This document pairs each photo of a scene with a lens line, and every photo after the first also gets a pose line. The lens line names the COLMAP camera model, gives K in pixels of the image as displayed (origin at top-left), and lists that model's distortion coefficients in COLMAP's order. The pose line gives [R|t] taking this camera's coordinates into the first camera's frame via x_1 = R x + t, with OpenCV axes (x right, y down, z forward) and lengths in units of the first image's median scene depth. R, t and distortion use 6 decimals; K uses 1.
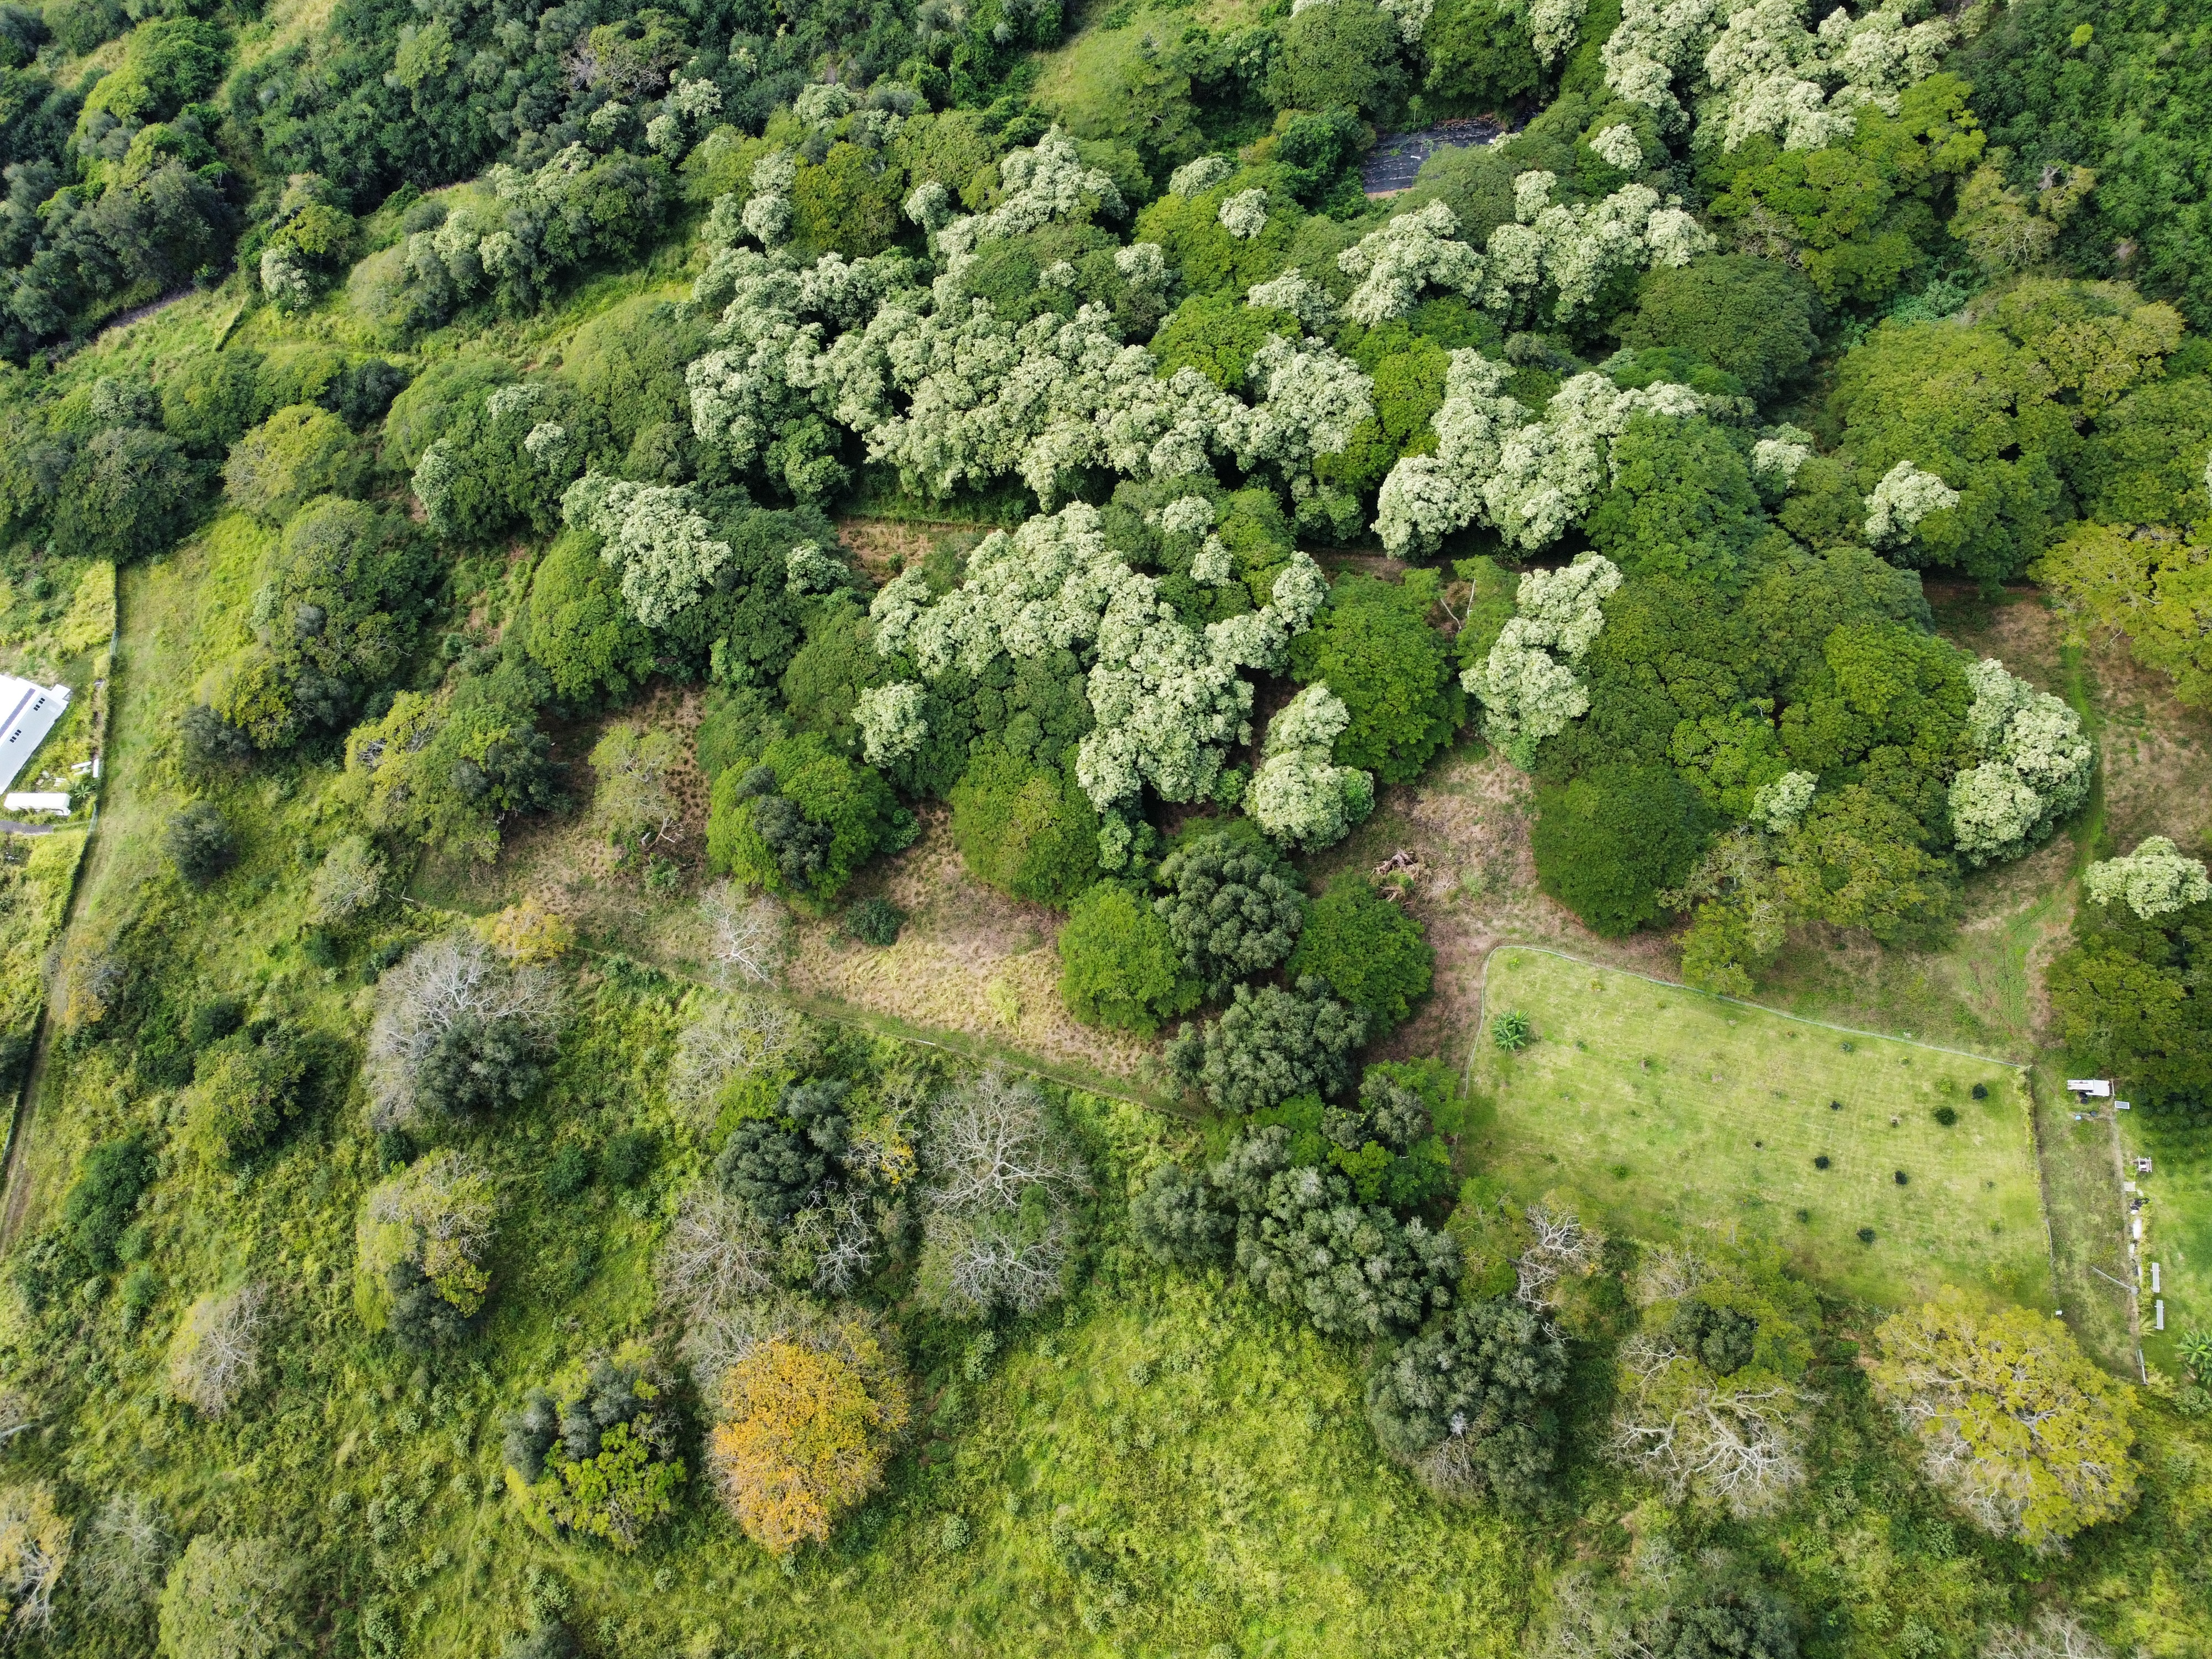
lens RADIAL K [[1668.4, 0, 1108.8], [0, 1668.4, 831.9], [0, 0, 1]] dist [0.001514, -0.007678]
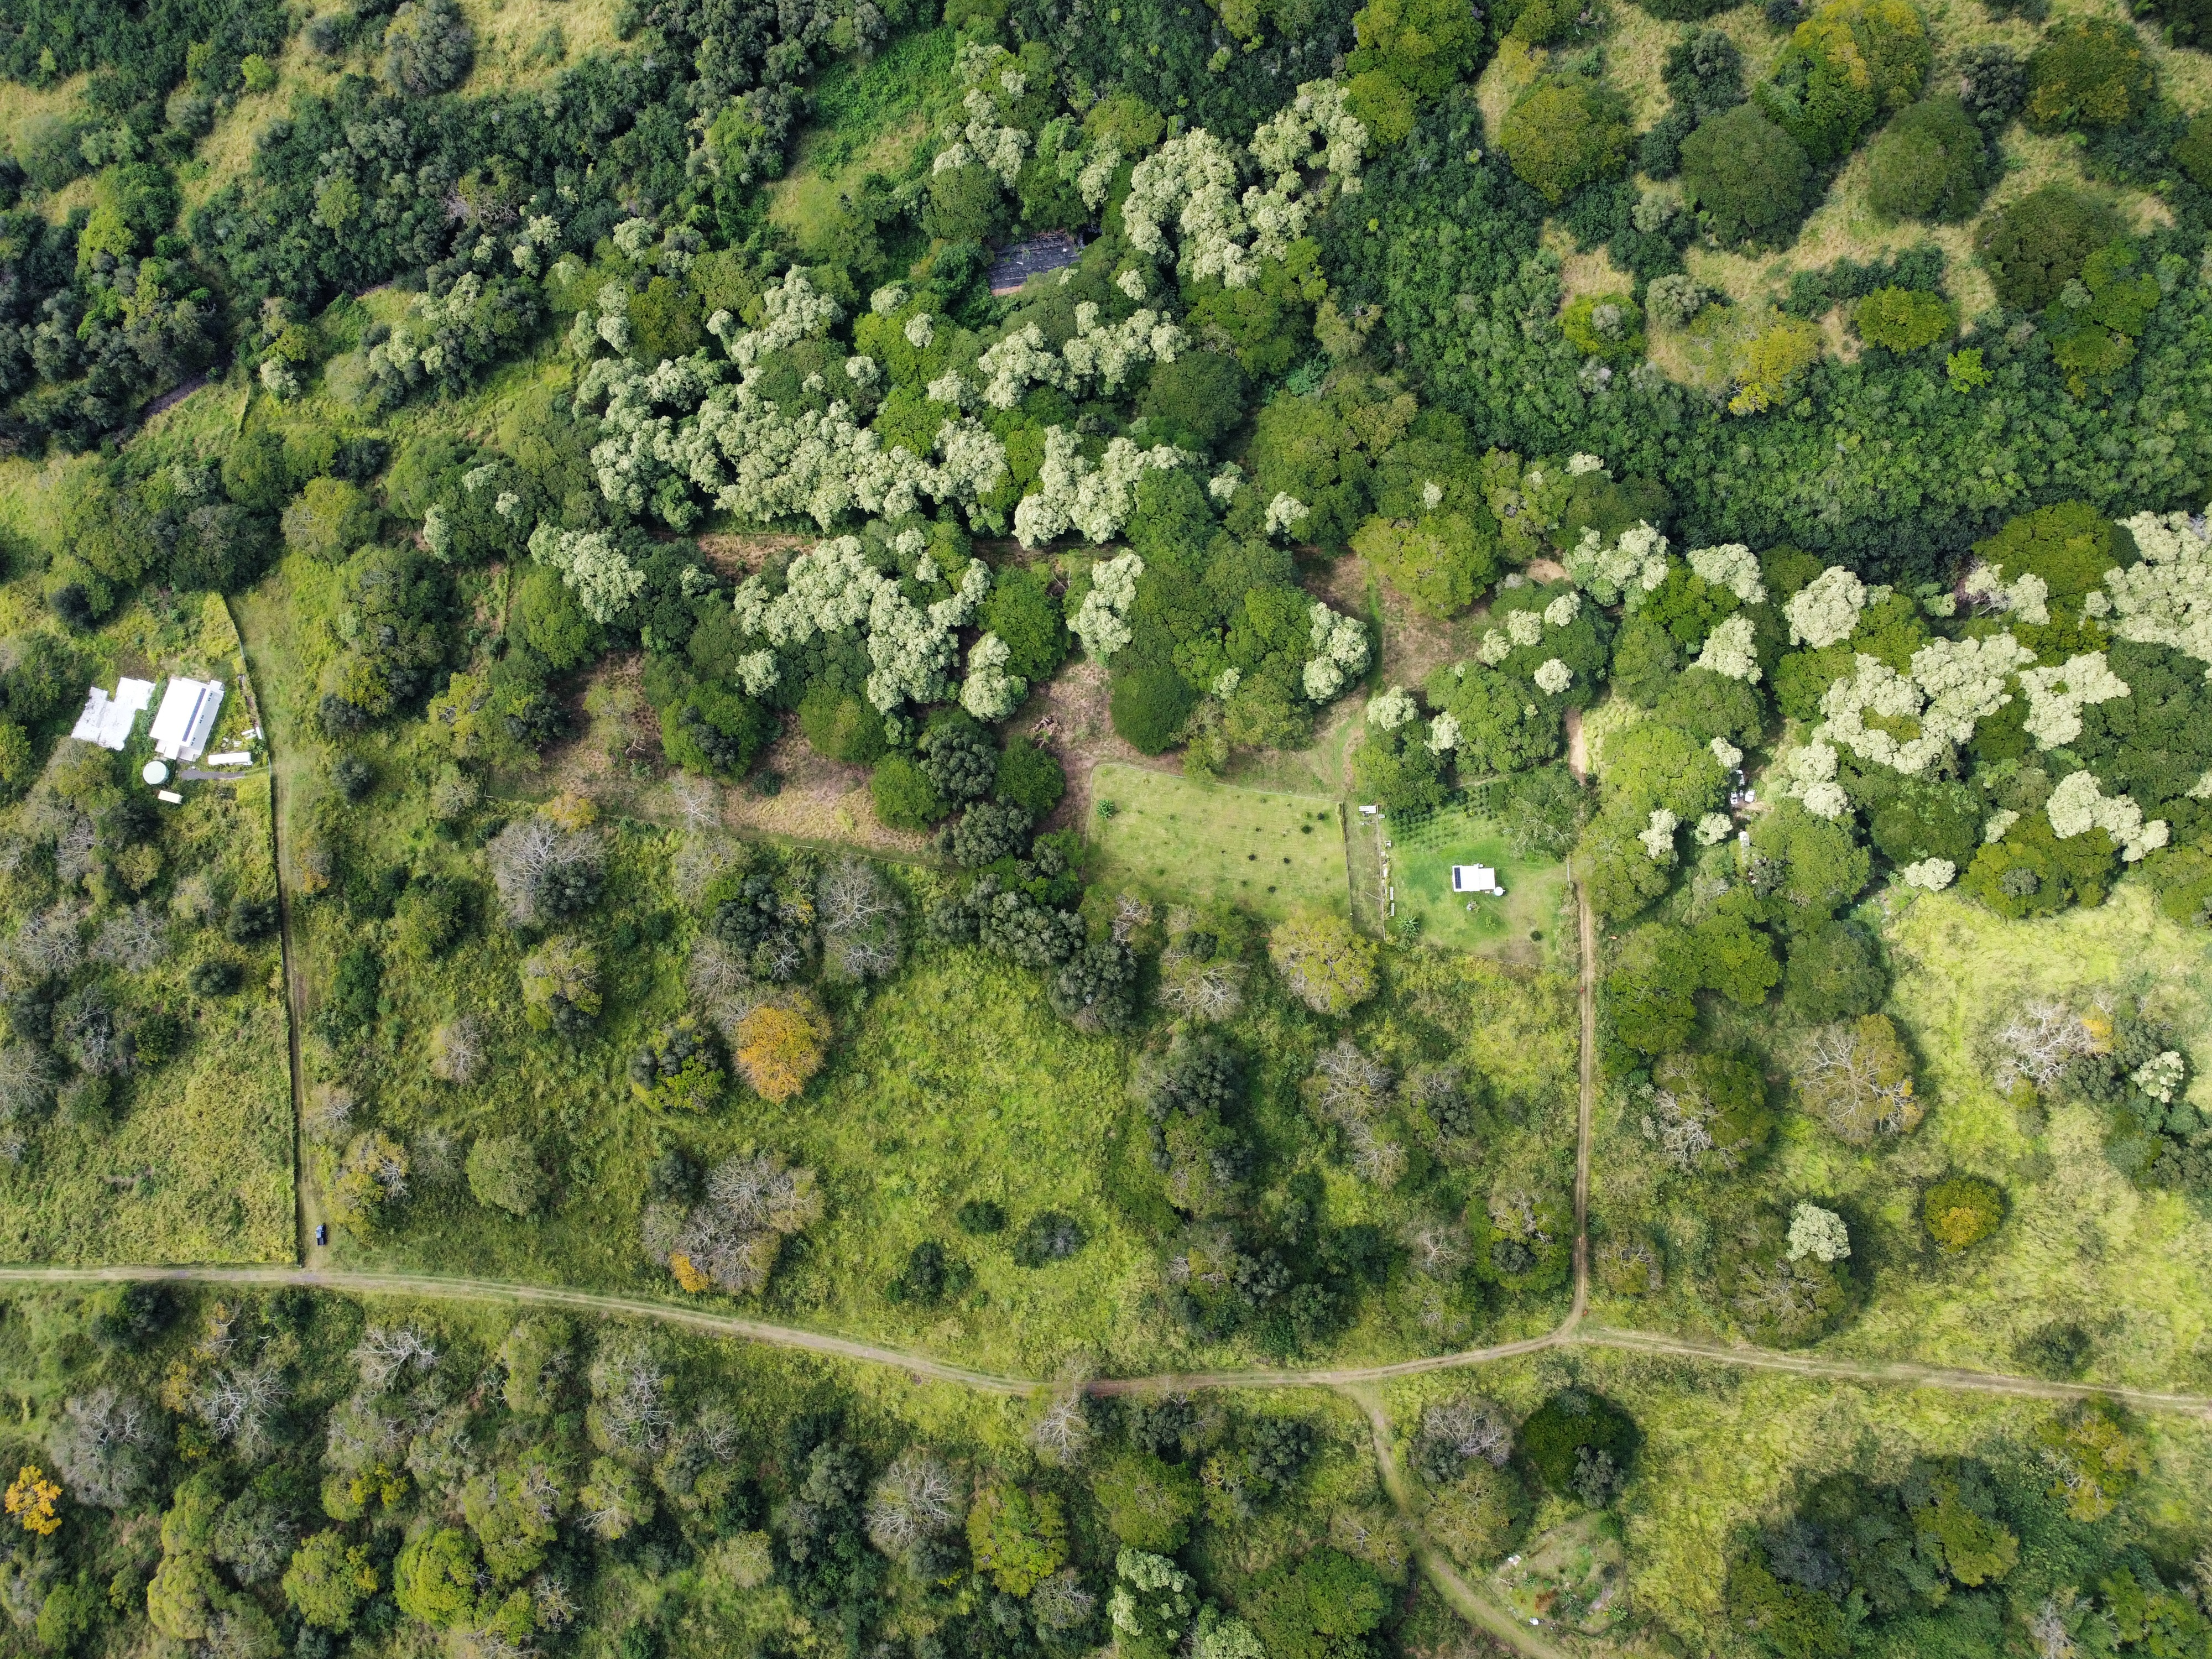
lens RADIAL K [[1668.4, 0, 1116.9], [0, 1668.4, 840.1], [0, 0, 1]] dist [0.001514, -0.007678]
pose [[0.981899, -0.128242, 0.139384, -0.025596], [0.089414, 0.962595, 0.255767, -0.316998], [-0.166971, -0.238674, 0.956638, -0.826071]]
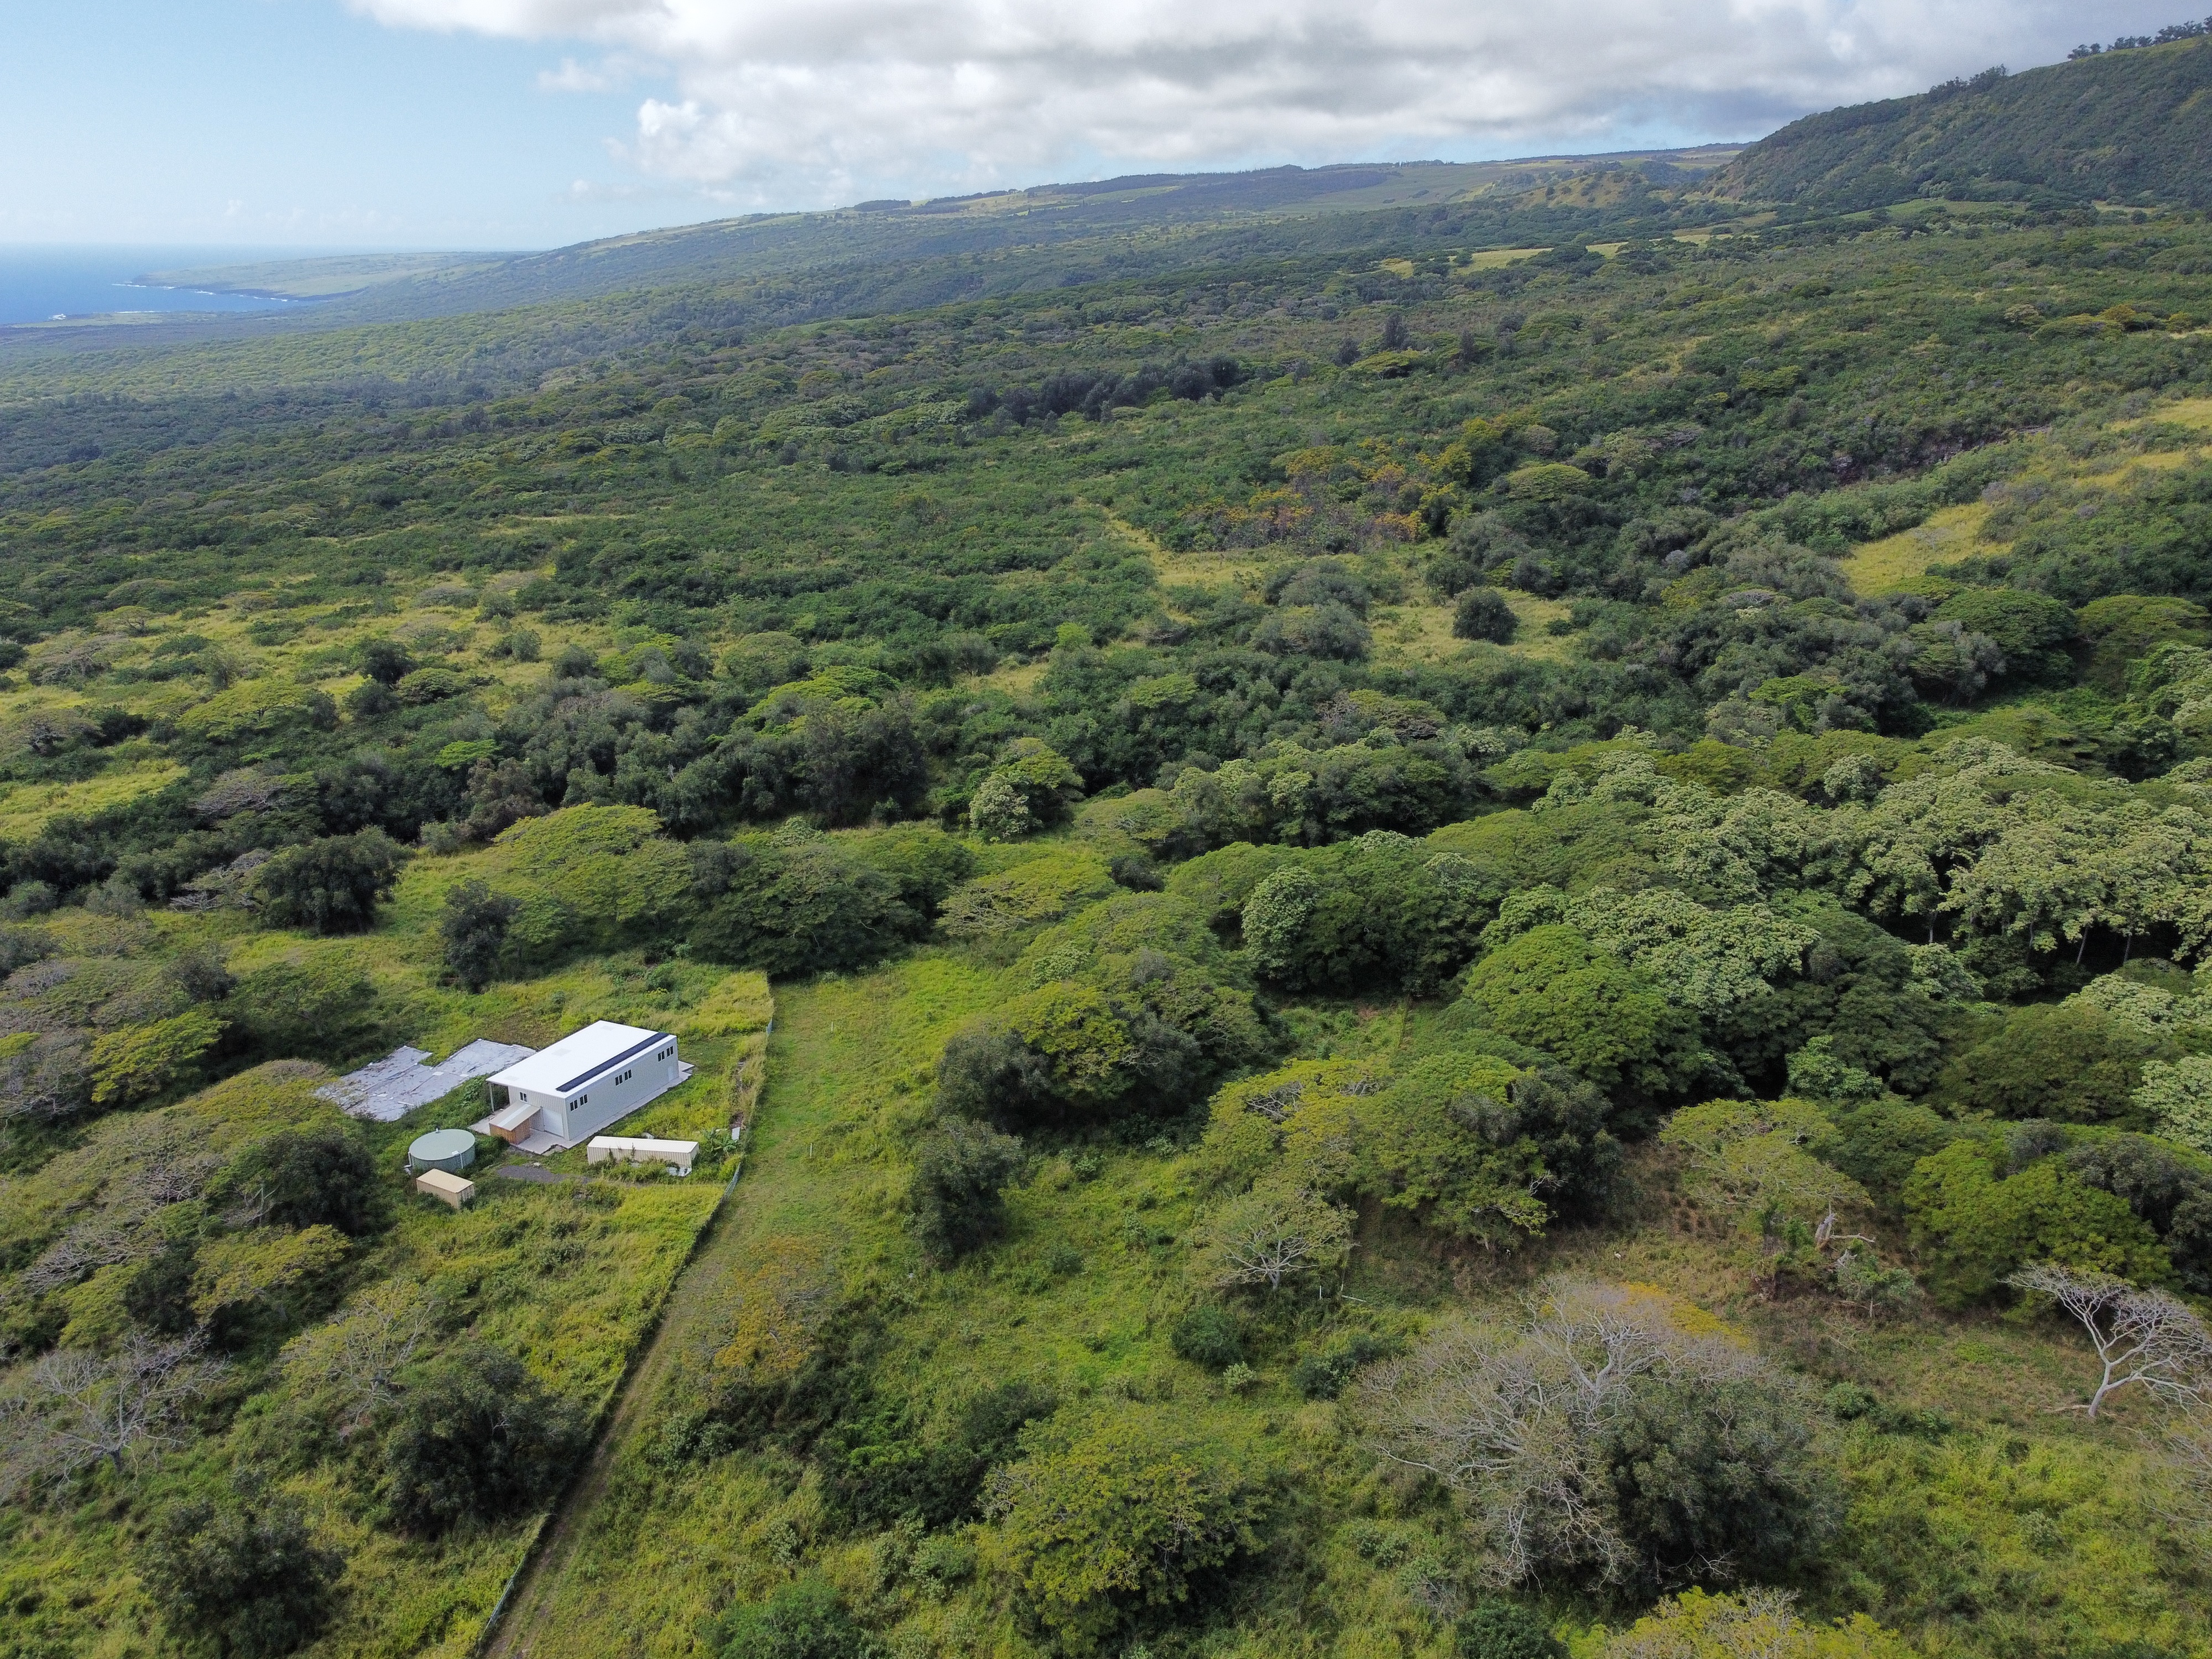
lens RADIAL K [[1668.4, 0, 1091.5], [0, 1668.4, 831.9], [0, 0, 1]] dist [0.001514, -0.007678]
pose [[0.987898, 0.151815, -0.031774, -0.534614], [-0.127397, 0.677360, -0.724537, 0.363254], [-0.088473, 0.719817, 0.688503, 0.537068]]
